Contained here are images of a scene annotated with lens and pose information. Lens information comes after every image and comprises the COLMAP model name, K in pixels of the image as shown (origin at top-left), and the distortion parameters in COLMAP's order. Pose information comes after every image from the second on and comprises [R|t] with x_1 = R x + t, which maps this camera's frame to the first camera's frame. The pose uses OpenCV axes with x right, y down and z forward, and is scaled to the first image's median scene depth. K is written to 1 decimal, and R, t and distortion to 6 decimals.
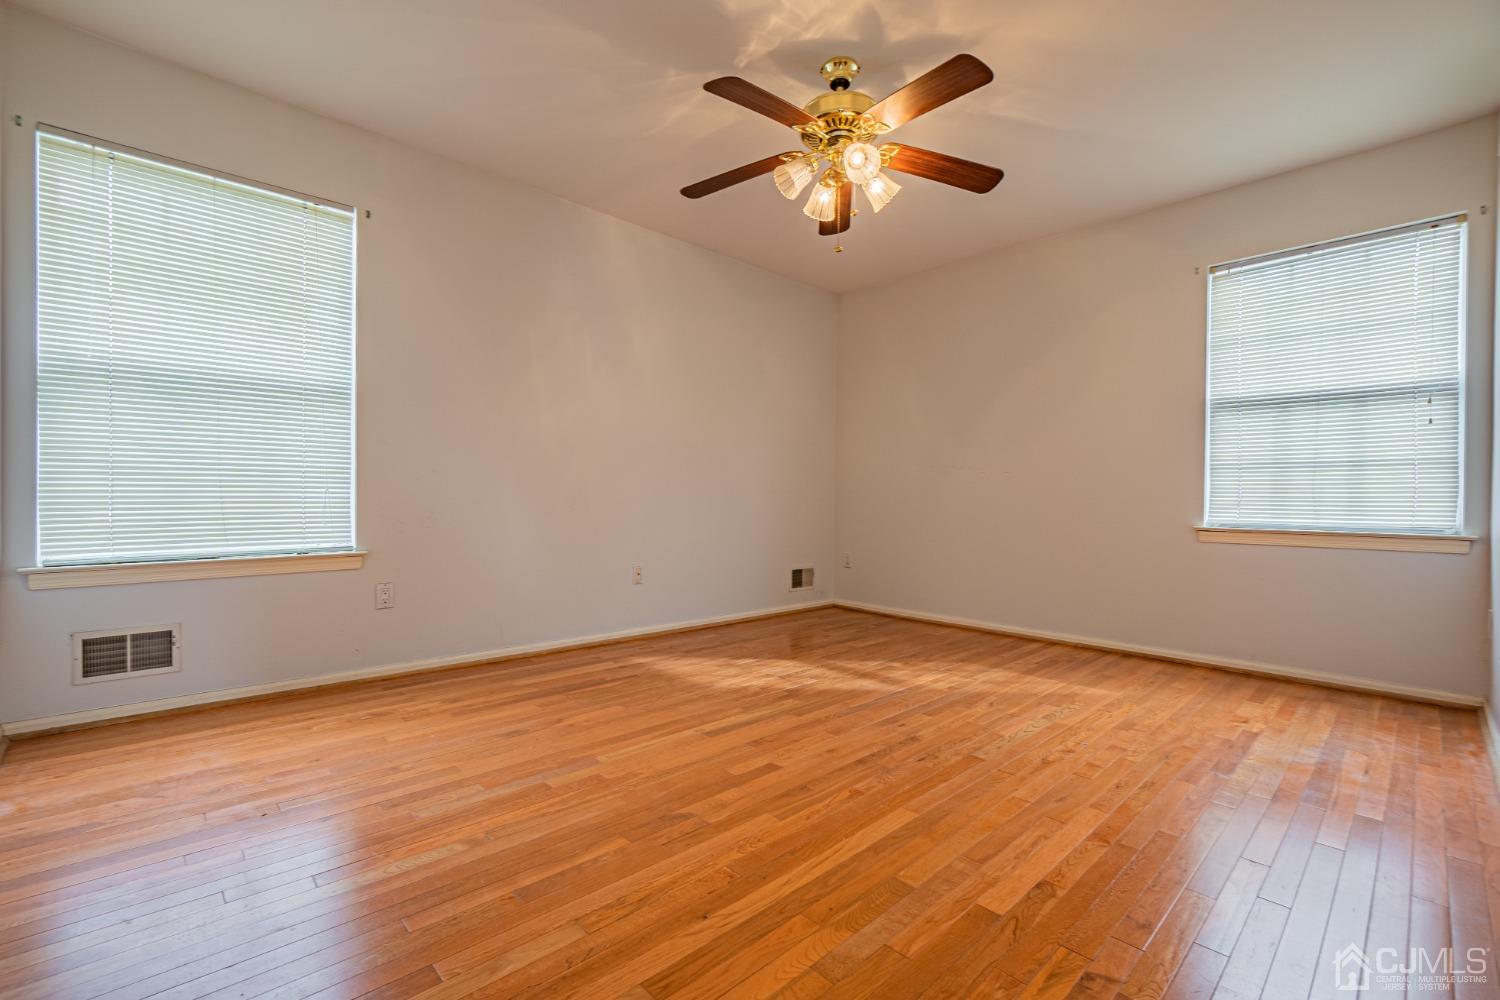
lens RADIAL K [[648.7, 0, 752.4], [0, 648.7, 502.5], [0, 0, 1]] dist [0.000411, 0.000147]
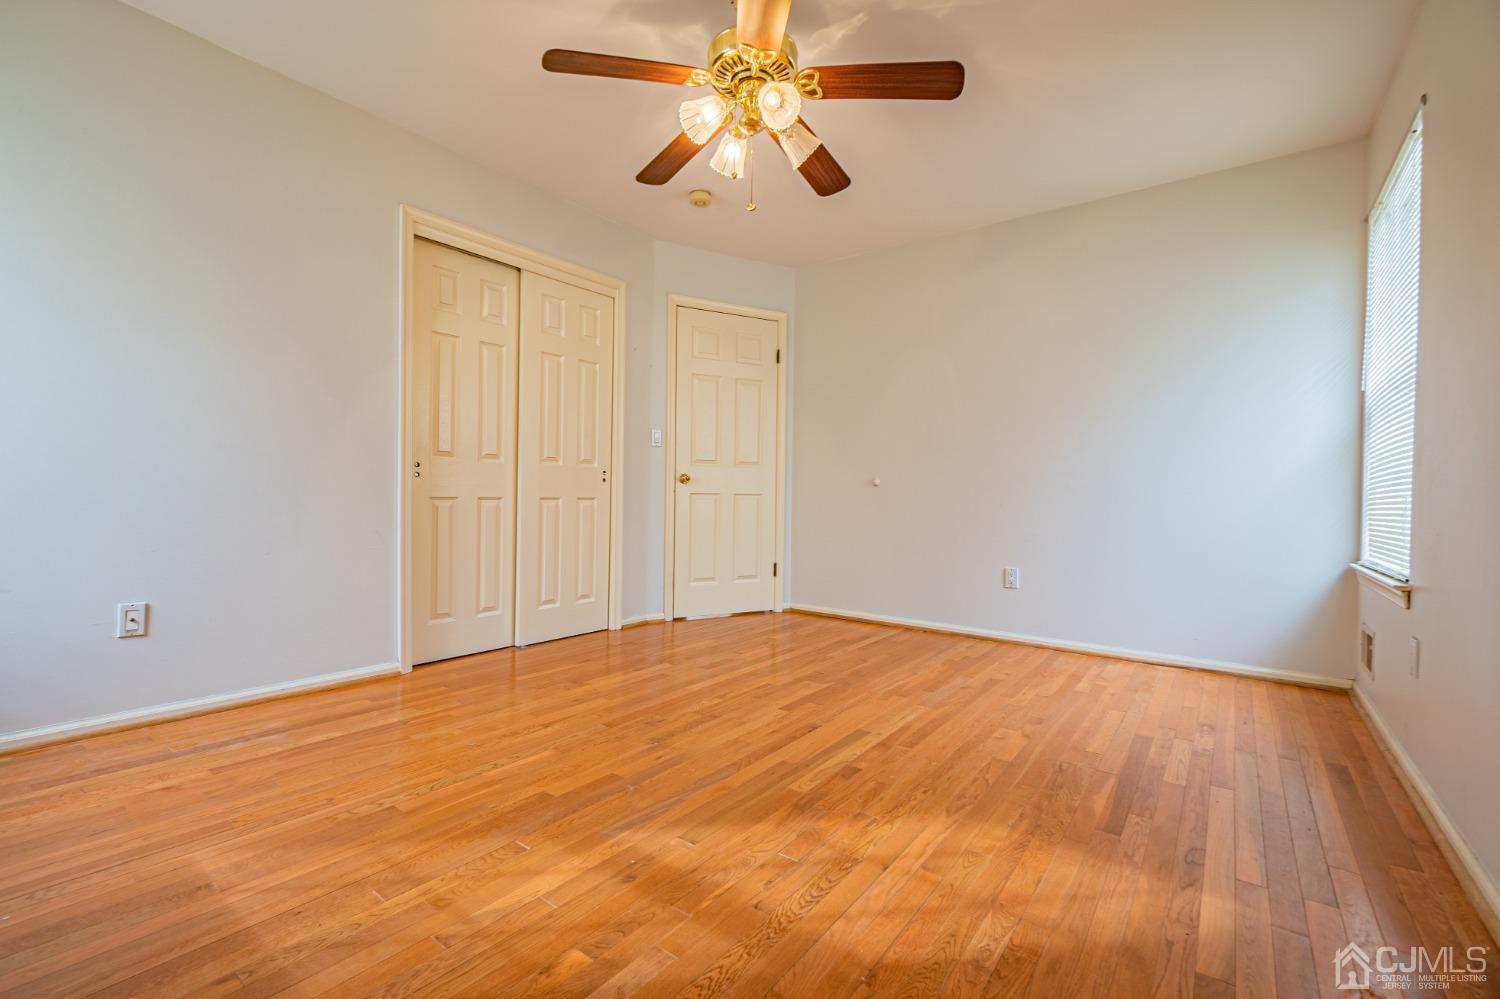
lens RADIAL K [[648.7, 0, 752.4], [0, 648.7, 502.0], [0, 0, 1]] dist [0.000411, 0.000147]
pose [[-0.985571, -0.028394, -0.166867, 0.248682], [-0.031979, 0.999311, 0.018837, -0.007536], [0.166217, 0.023902, -0.985799, 1.747656]]
